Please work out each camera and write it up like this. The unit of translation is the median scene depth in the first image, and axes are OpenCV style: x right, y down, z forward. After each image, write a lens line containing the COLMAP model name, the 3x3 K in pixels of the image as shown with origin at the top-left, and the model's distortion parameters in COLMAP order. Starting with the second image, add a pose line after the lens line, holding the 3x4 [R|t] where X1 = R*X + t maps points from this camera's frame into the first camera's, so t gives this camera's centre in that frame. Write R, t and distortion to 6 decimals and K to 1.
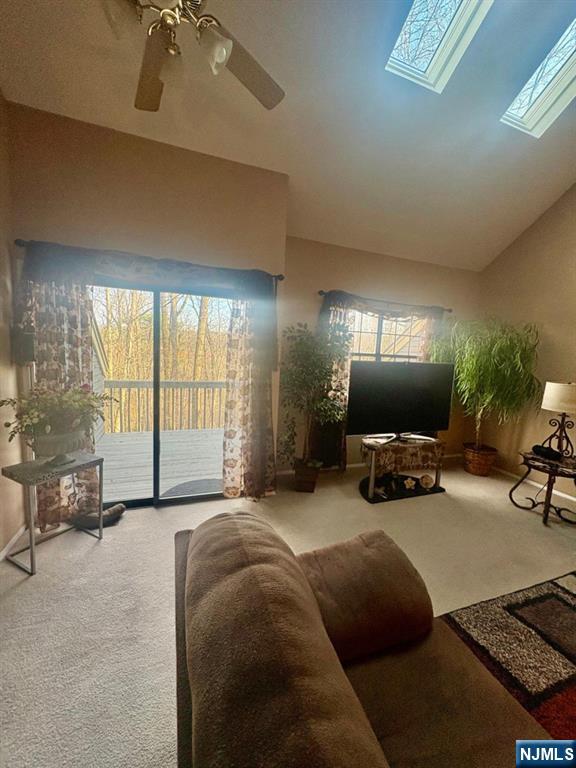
lens RADIAL K [[306.7, 0, 287.0], [0, 306.7, 384.8], [0, 0, 1]] dist [0.000531, 0.000191]
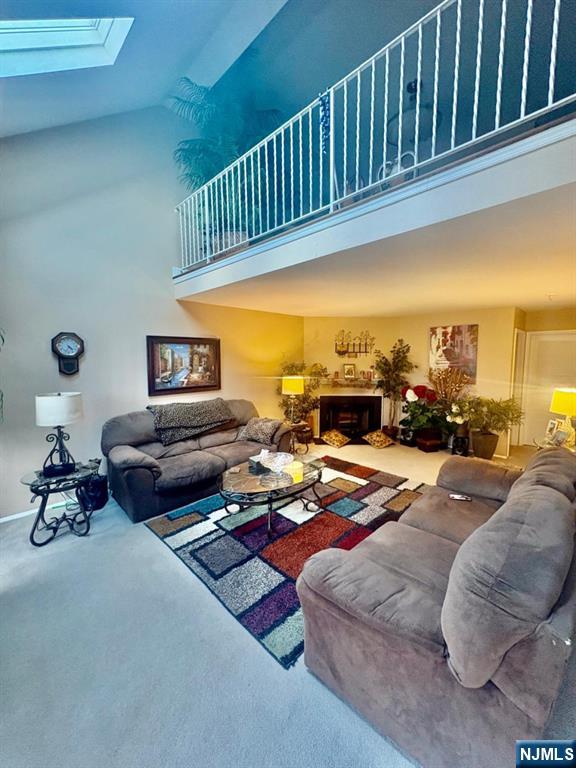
lens RADIAL K [[306.7, 0, 289.6], [0, 306.7, 387.0], [0, 0, 1]] dist [0.000531, 0.000191]
pose [[-0.420684, -0.141622, 0.896085, -0.231247], [0.083761, 0.977458, 0.193806, -0.135938], [-0.903332, 0.156588, -0.399338, 0.629198]]
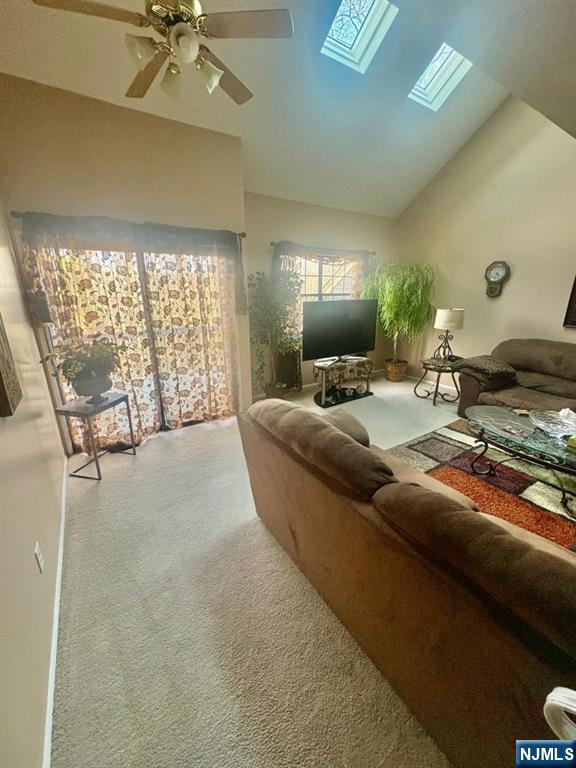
lens RADIAL K [[306.7, 0, 286.9], [0, 306.7, 385.9], [0, 0, 1]] dist [0.000531, 0.000191]
pose [[0.974235, -0.118277, 0.192032, -0.133878], [0.077851, 0.975480, 0.205860, -0.006736], [-0.211672, -0.185606, 0.959555, -0.252915]]
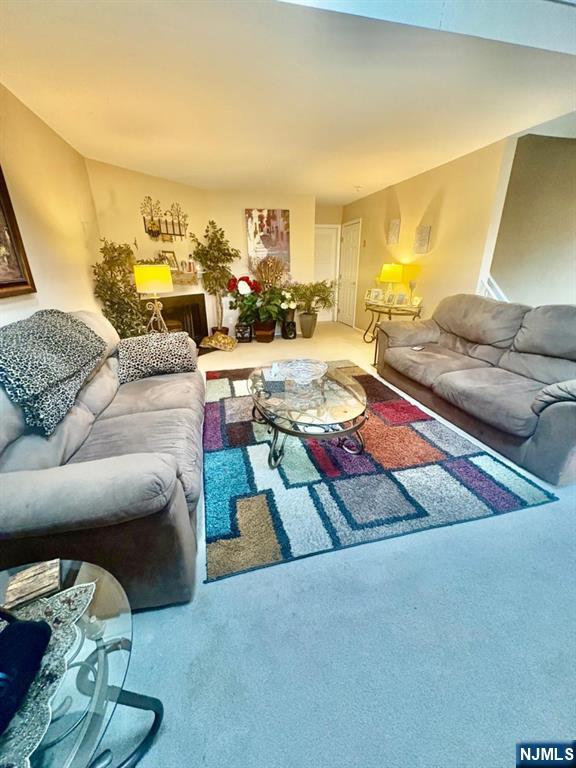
lens RADIAL K [[306.7, 0, 287.9], [0, 306.7, 382.9], [0, 0, 1]] dist [0.000531, 0.000191]
pose [[-0.993342, -0.076553, 0.086085, 0.611090], [-0.027269, 0.882283, 0.469930, -0.019144], [-0.111926, 0.464454, -0.878496, 0.948664]]
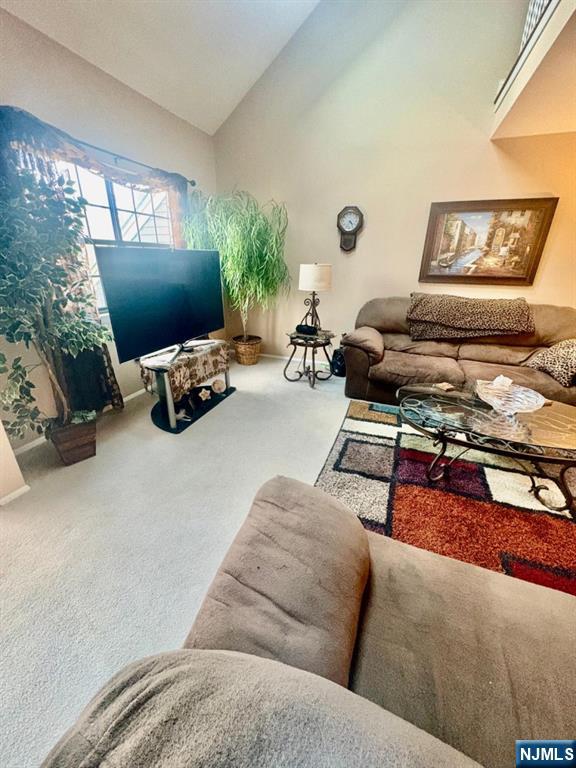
lens RADIAL K [[306.7, 0, 287.1], [0, 306.7, 385.3], [0, 0, 1]] dist [0.000531, 0.000191]
pose [[0.656324, -0.325906, 0.680459, -0.050825], [0.104721, 0.932513, 0.345620, 0.008831], [-0.747176, -0.155580, 0.646160, 0.247551]]
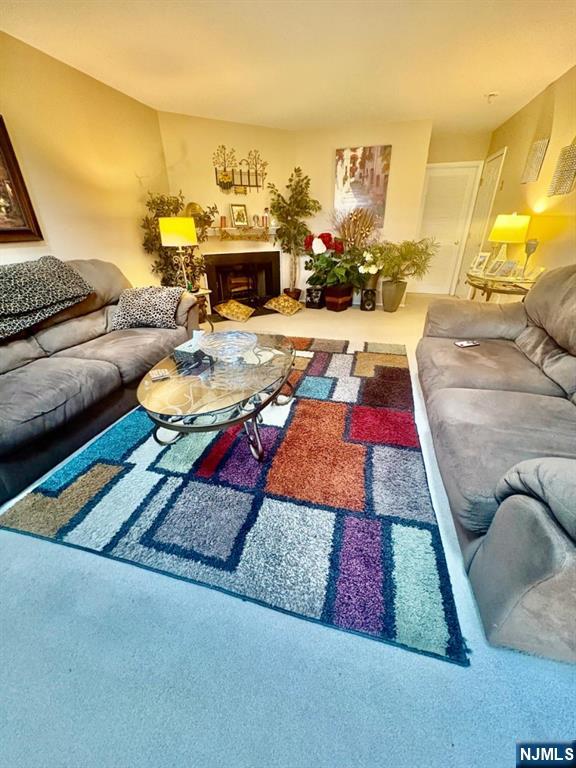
lens RADIAL K [[306.7, 0, 288.2], [0, 306.7, 383.2], [0, 0, 1]] dist [0.000531, 0.000191]
pose [[-0.815590, -0.298849, 0.495482, 0.231989], [0.039175, 0.825819, 0.562573, 0.020193], [-0.577303, 0.478239, -0.661822, 0.668769]]
